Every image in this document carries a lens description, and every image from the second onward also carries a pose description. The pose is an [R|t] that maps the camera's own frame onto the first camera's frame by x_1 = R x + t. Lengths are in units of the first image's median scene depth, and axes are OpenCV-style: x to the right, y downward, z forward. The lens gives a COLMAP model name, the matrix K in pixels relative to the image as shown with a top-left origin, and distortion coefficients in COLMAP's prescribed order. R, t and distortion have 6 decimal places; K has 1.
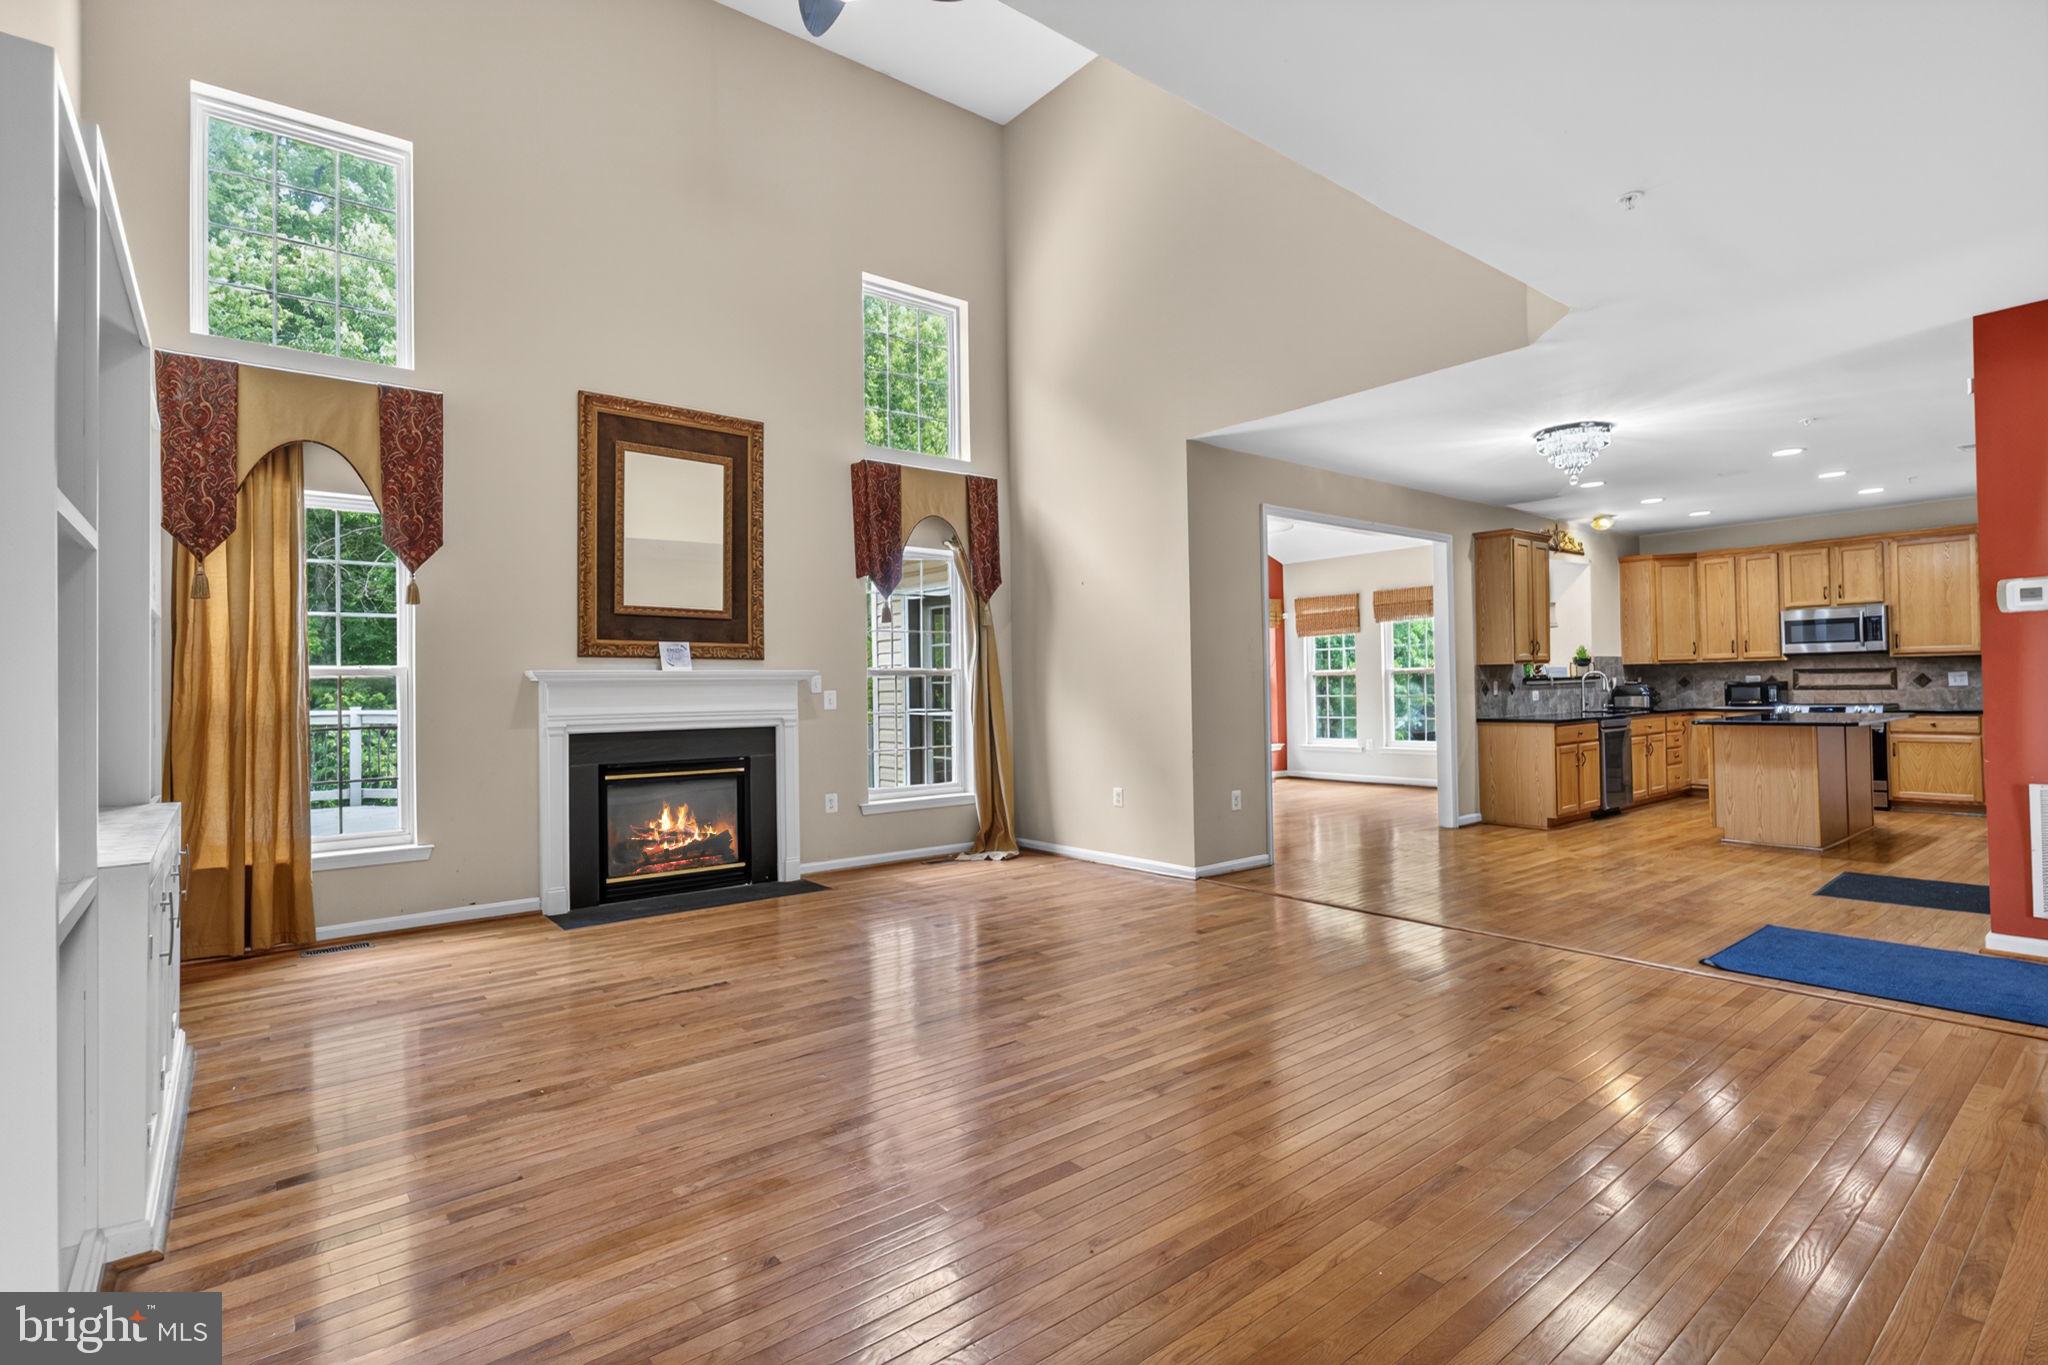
lens RADIAL K [[972.9, 0, 1007.8], [0, 972.9, 677.2], [0, 0, 1]] dist [-0.000337, 0.002137]
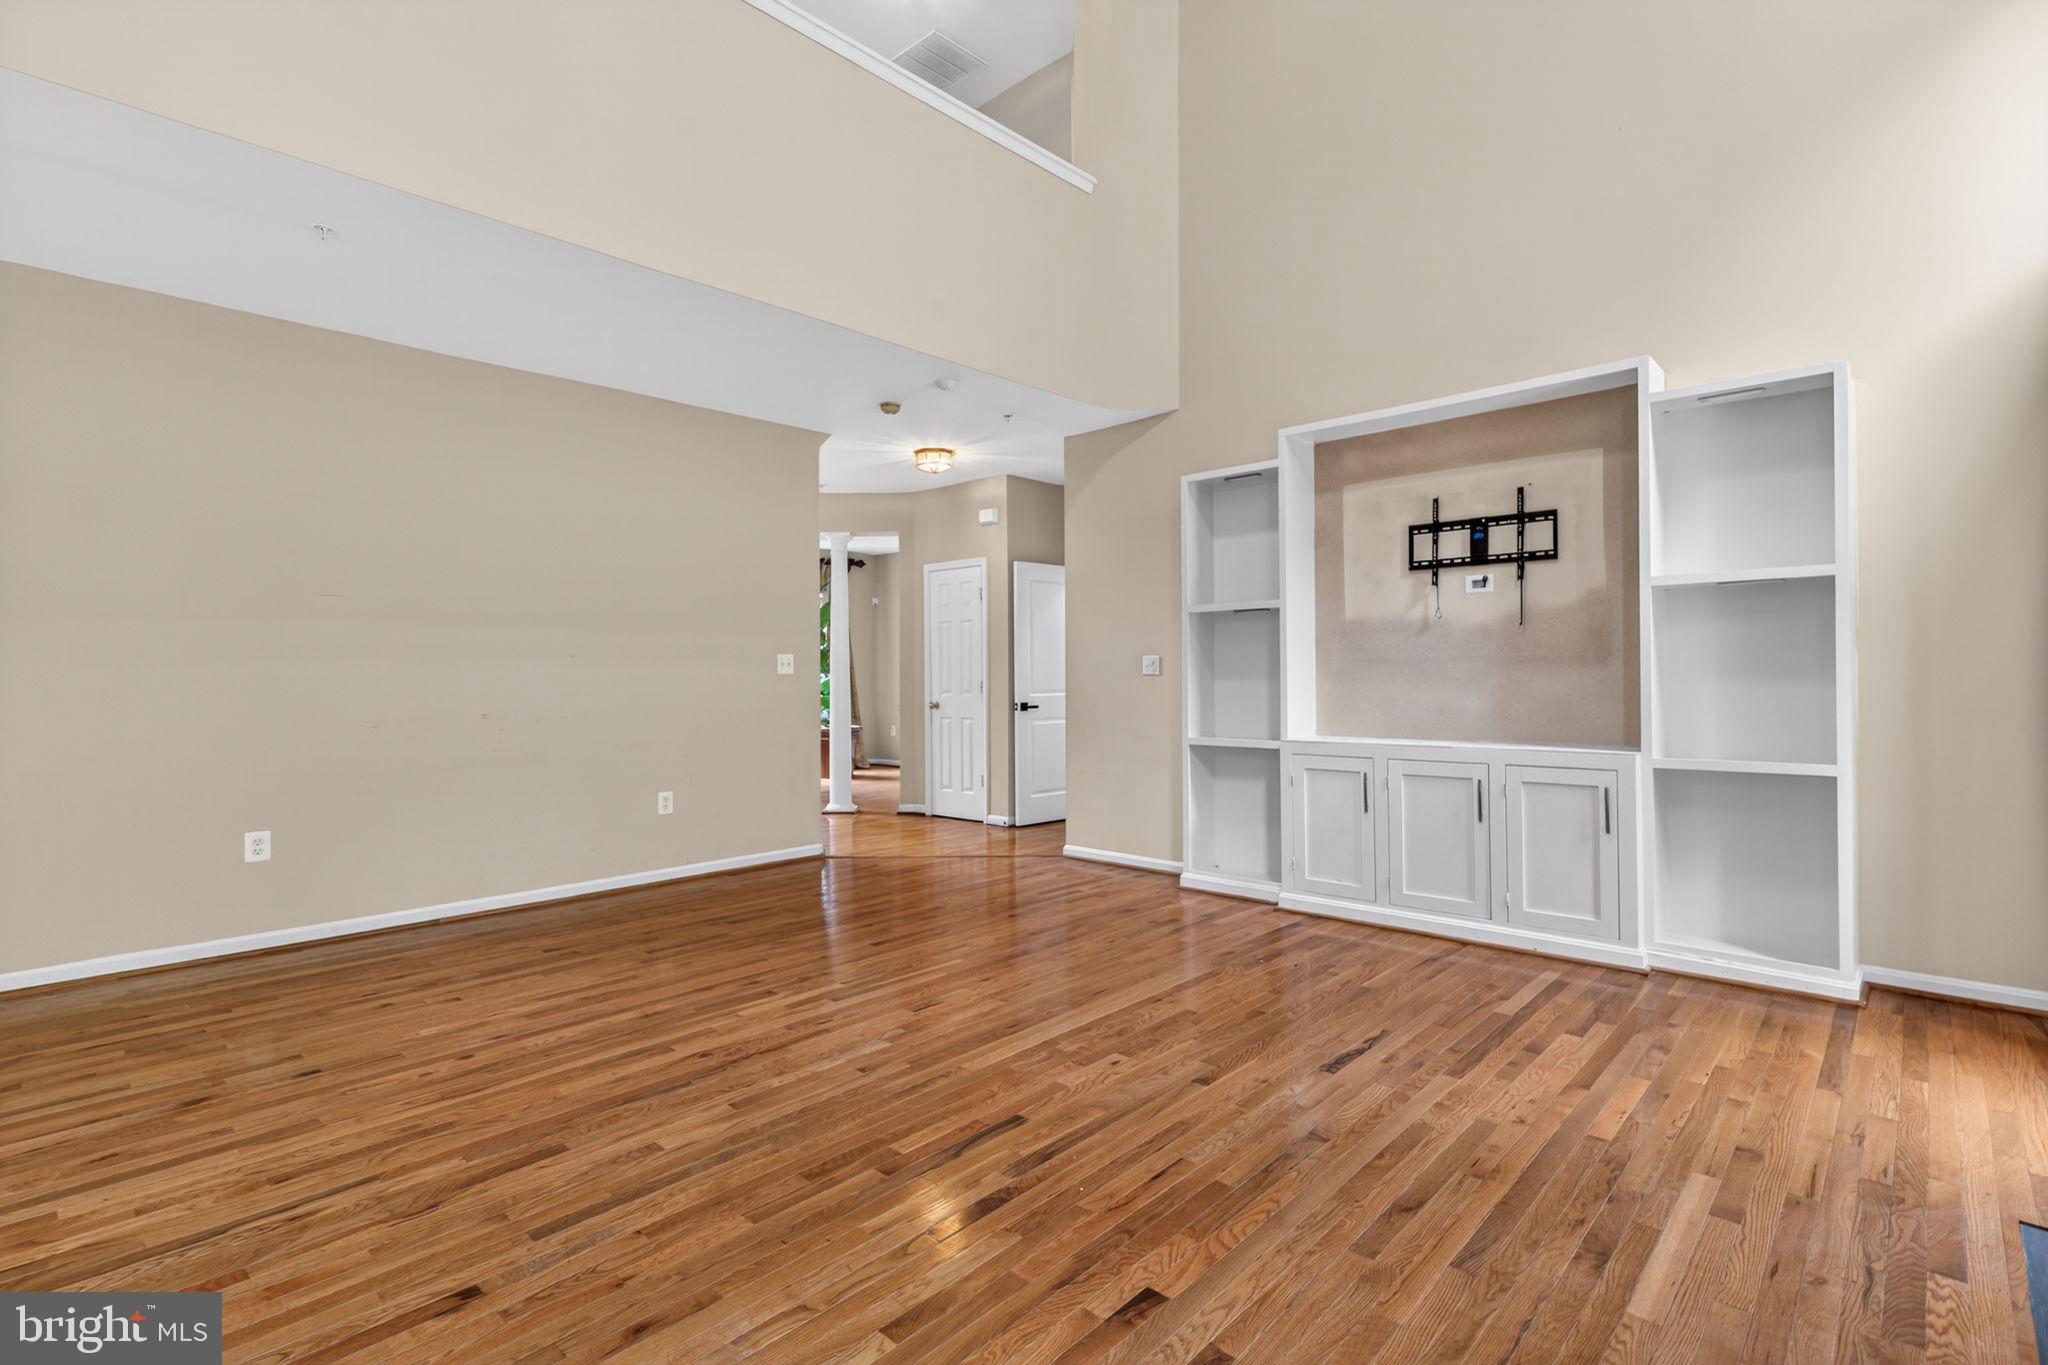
lens RADIAL K [[972.9, 0, 1007.8], [0, 972.9, 677.2], [0, 0, 1]] dist [-0.000337, 0.002137]
pose [[-0.989891, 0.022228, -0.140079, 0.018396], [0.023930, 0.999659, -0.010475, 0.012062], [0.139798, -0.013721, -0.990085, 0.800163]]
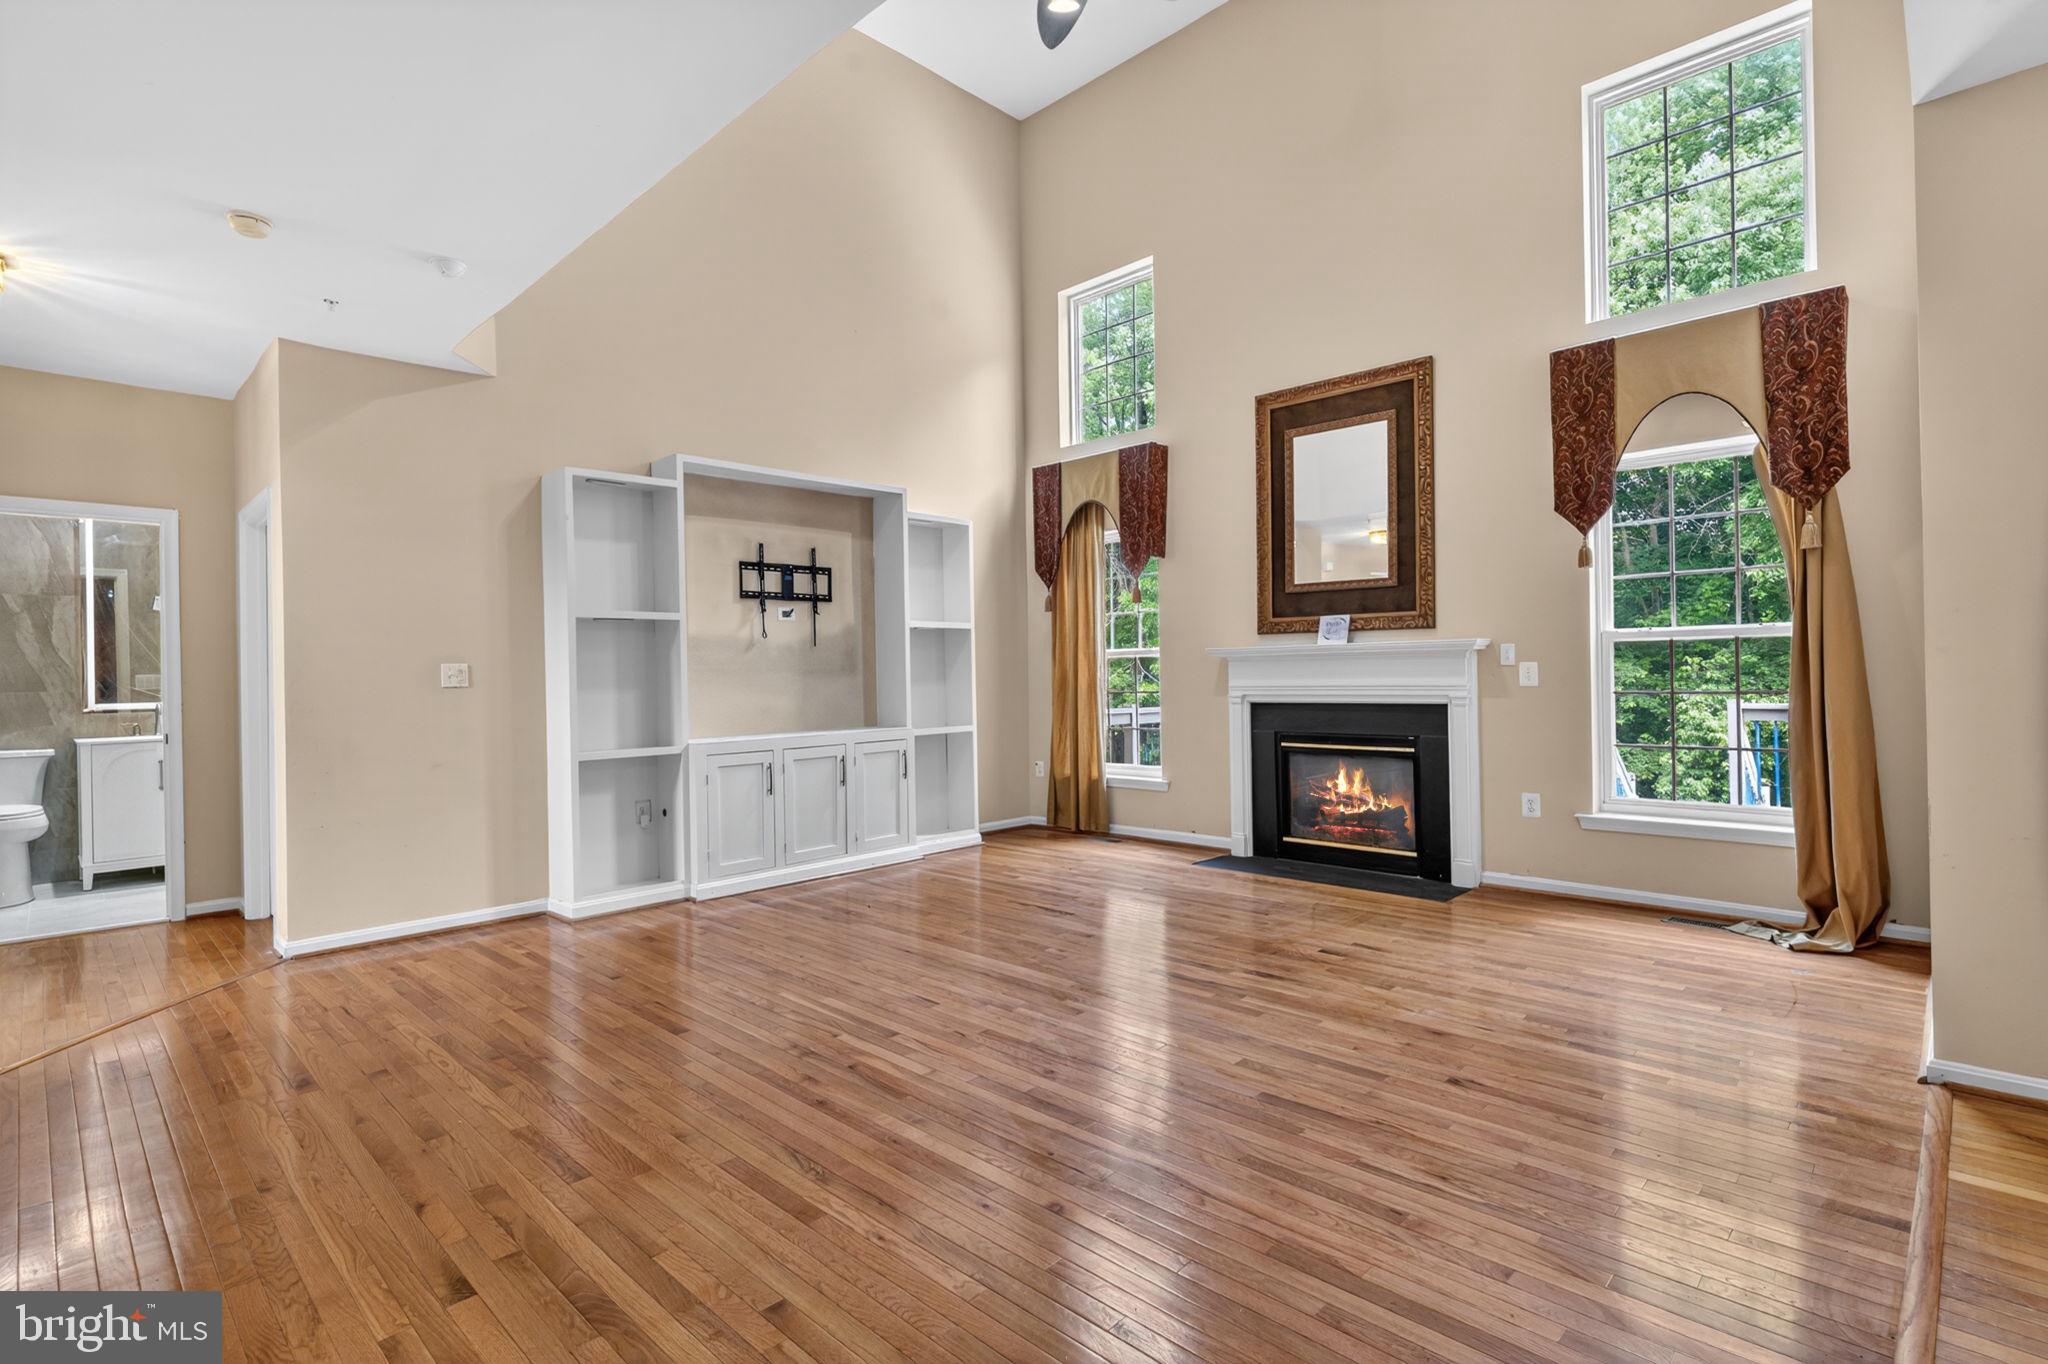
lens RADIAL K [[972.9, 0, 1007.8], [0, 972.9, 676.7], [0, 0, 1]] dist [-0.000337, 0.002137]
pose [[0.120964, 0.016143, -0.992526, 0.421041], [0.030260, 0.999343, 0.019942, -0.002179], [0.992196, -0.032446, 0.120396, 0.374713]]
